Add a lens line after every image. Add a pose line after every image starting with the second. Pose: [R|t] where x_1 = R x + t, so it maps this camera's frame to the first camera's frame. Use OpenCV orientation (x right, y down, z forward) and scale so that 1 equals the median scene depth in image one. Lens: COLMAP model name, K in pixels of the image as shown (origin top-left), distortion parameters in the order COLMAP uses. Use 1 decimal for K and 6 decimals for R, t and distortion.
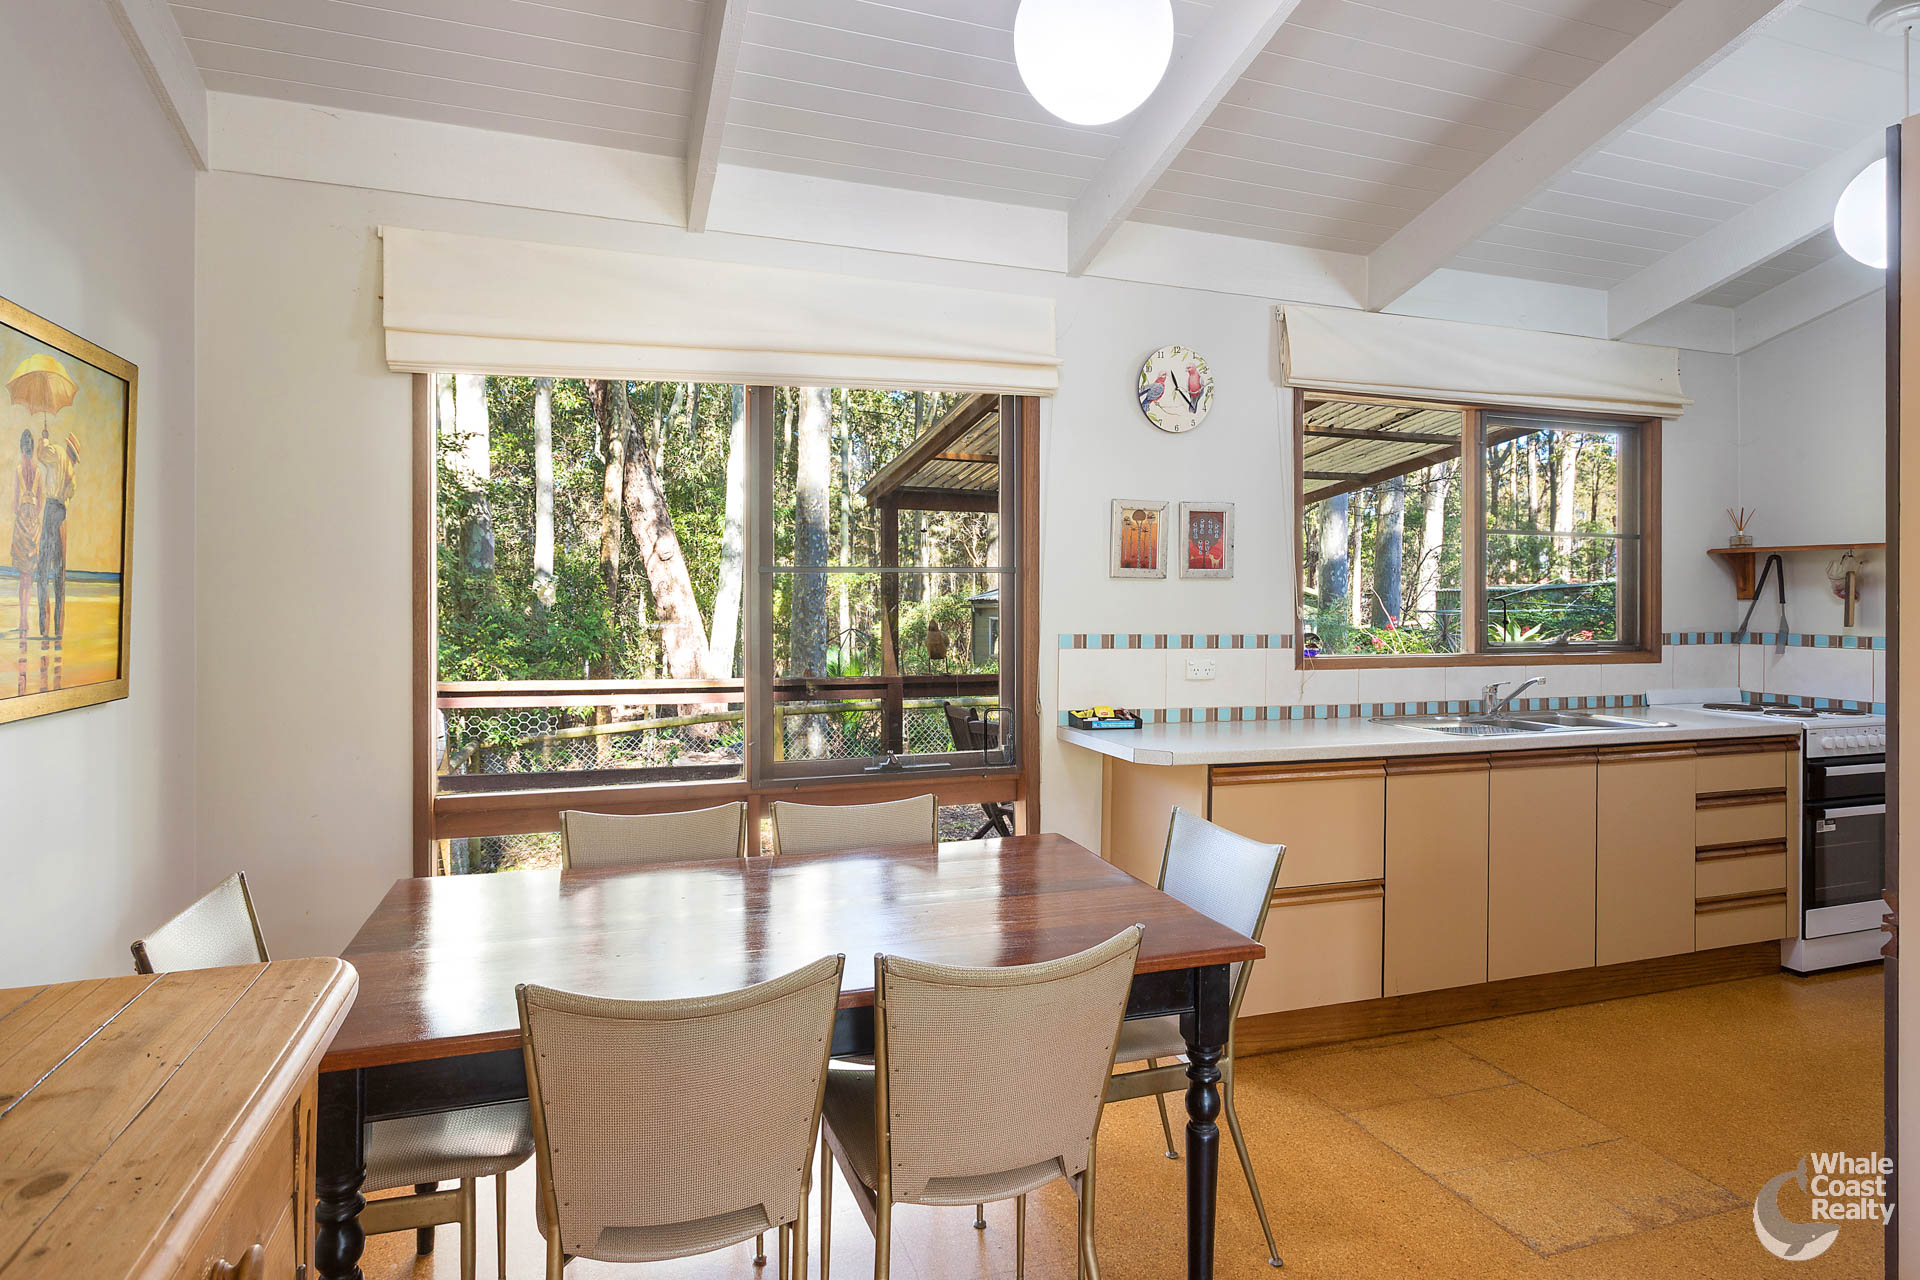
lens RADIAL K [[1066.5, 0, 1006.5], [0, 1066.5, 598.6], [0, 0, 1]] dist [0.002698, -0.001181]
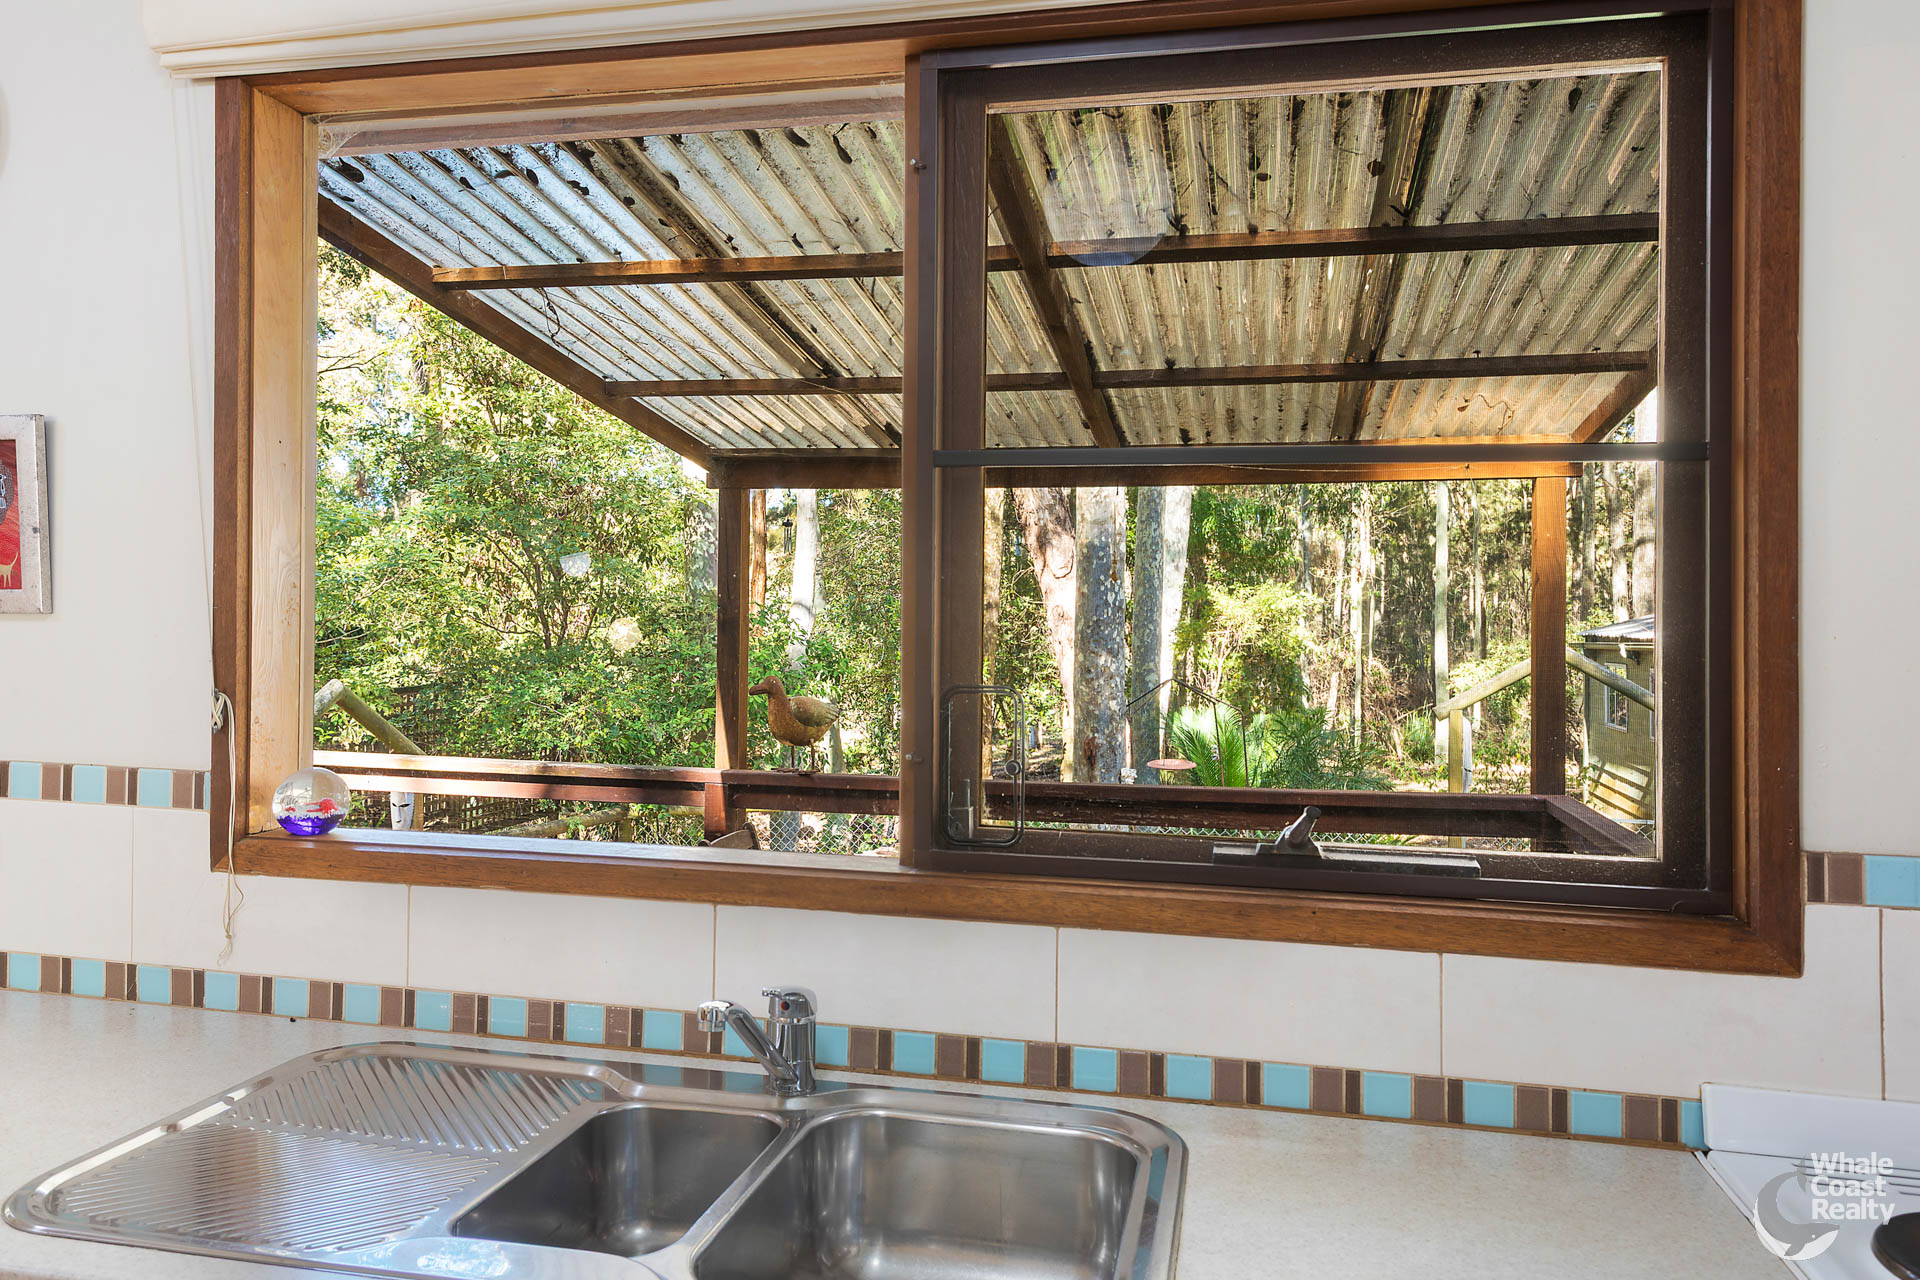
lens RADIAL K [[1327.3, 0, 962.3], [0, 1327.3, 624.5], [0, 0, 1]] dist [0.013100, -0.004636]
pose [[0.839305, 0.008186, -0.543600, 0.623007], [-0.011514, 0.999930, -0.002718, -0.015050], [0.543539, 0.008541, 0.839340, 0.655289]]
